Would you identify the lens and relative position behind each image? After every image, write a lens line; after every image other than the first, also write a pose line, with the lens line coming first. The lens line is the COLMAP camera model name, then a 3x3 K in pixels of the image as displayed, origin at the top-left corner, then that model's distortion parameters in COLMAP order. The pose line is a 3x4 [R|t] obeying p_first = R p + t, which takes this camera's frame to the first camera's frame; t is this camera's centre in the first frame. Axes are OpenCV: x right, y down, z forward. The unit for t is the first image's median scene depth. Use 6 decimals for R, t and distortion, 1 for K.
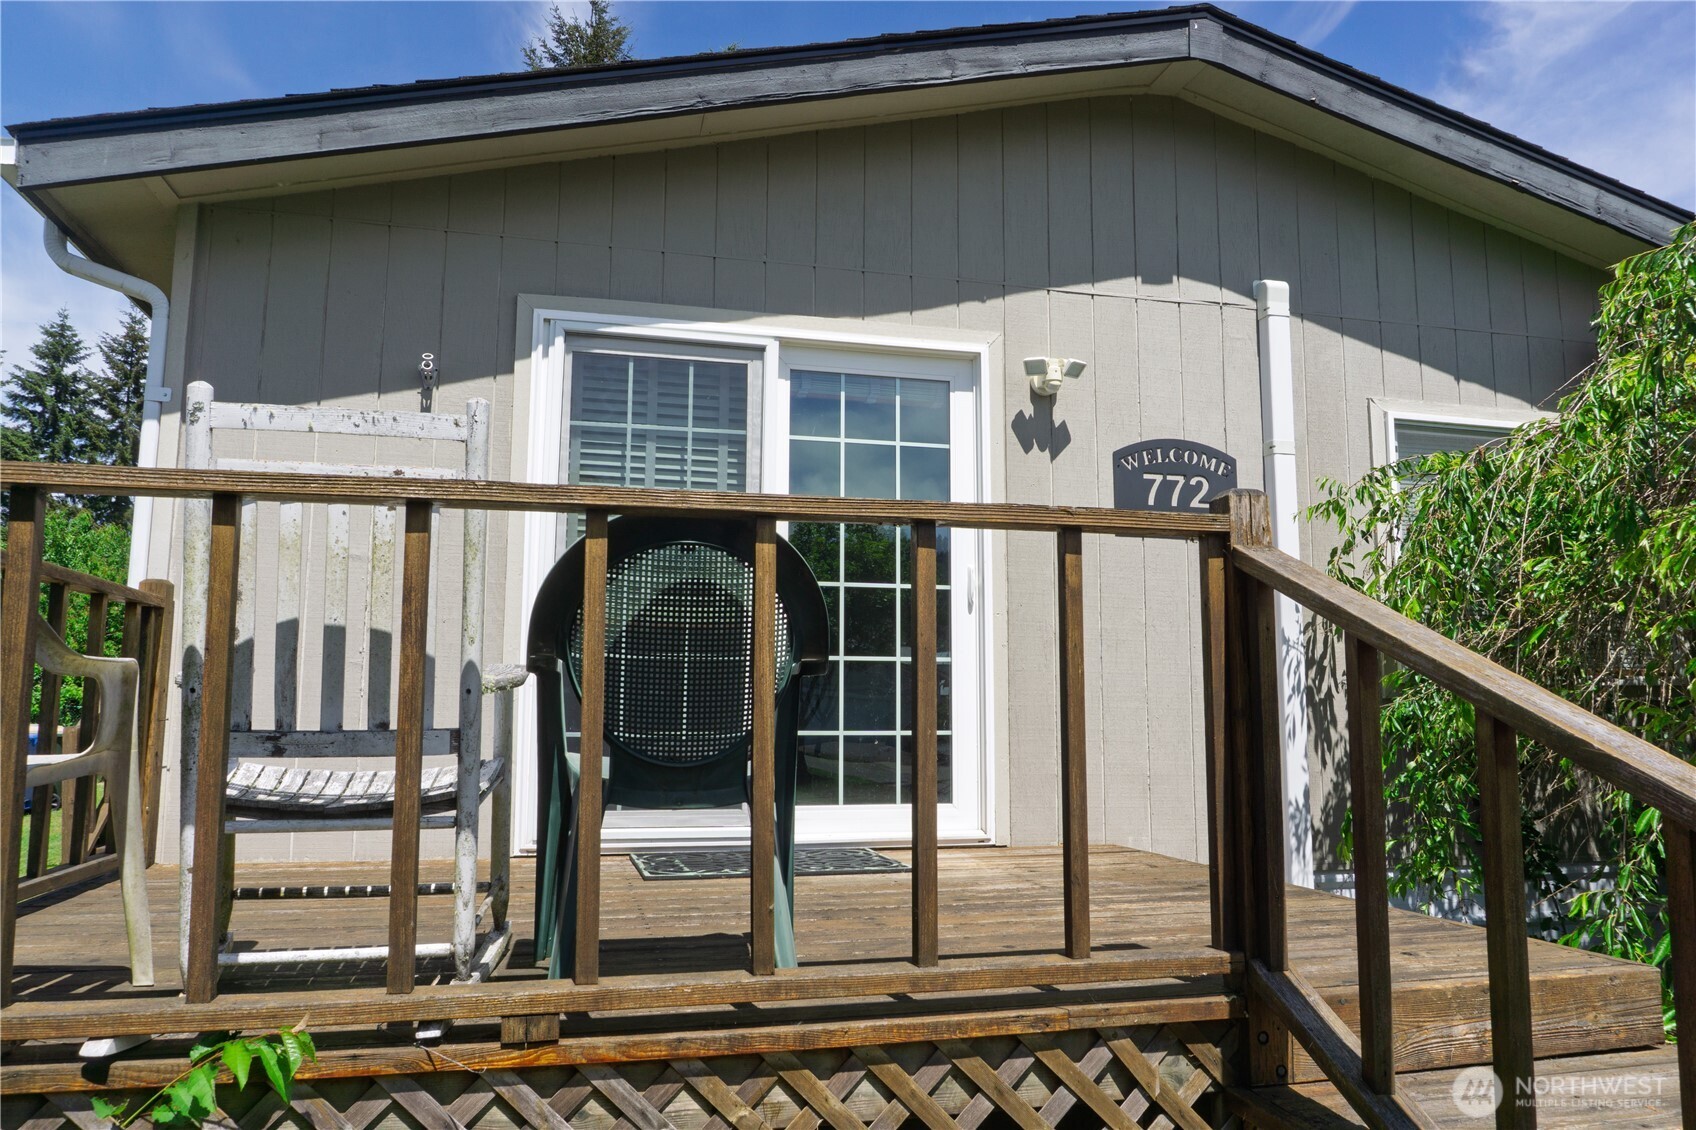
lens RADIAL K [[1187.5, 0, 847.6], [0, 1187.5, 564.1], [0, 0, 1]] dist [-0.033305, 0.010460]
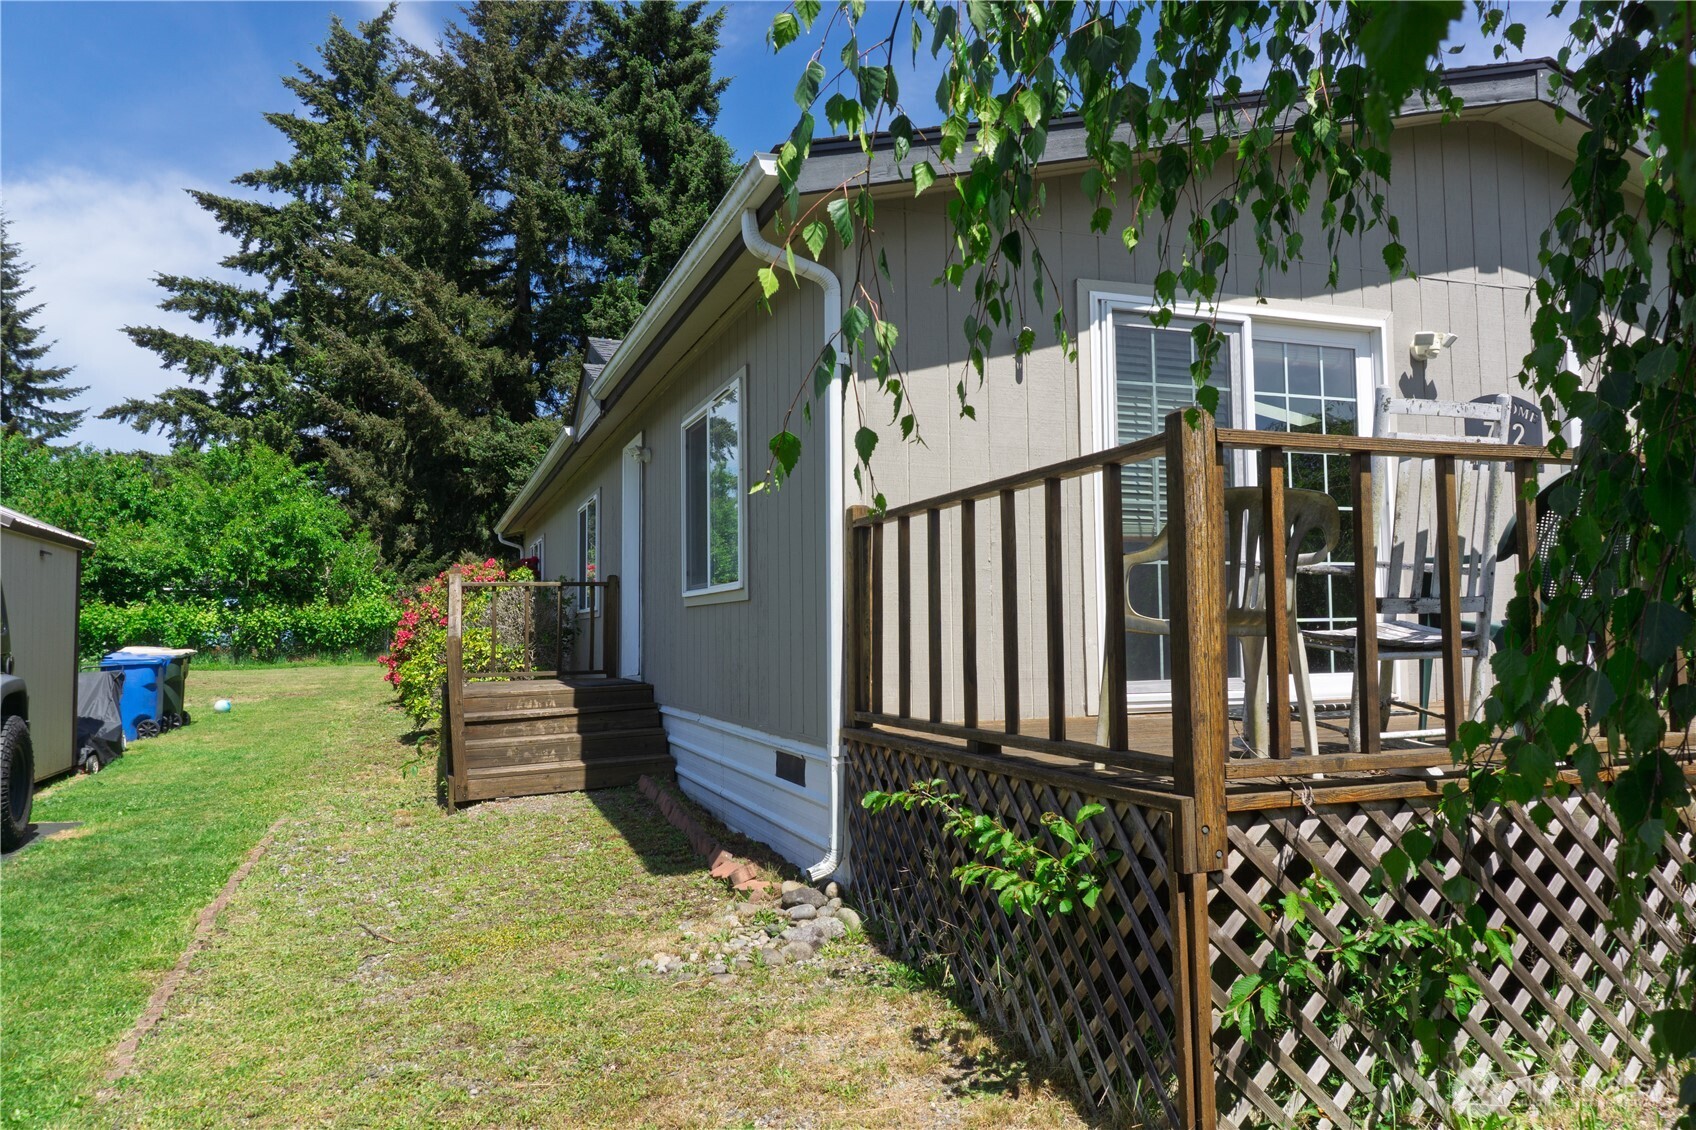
lens RADIAL K [[1187.5, 0, 848.8], [0, 1187.5, 568.1], [0, 0, 1]] dist [-0.033305, 0.010460]
pose [[0.994693, -0.010667, 0.102335, -0.626906], [0.003592, 0.997605, 0.069072, -0.006525], [-0.102827, -0.068338, 0.992349, -0.248744]]
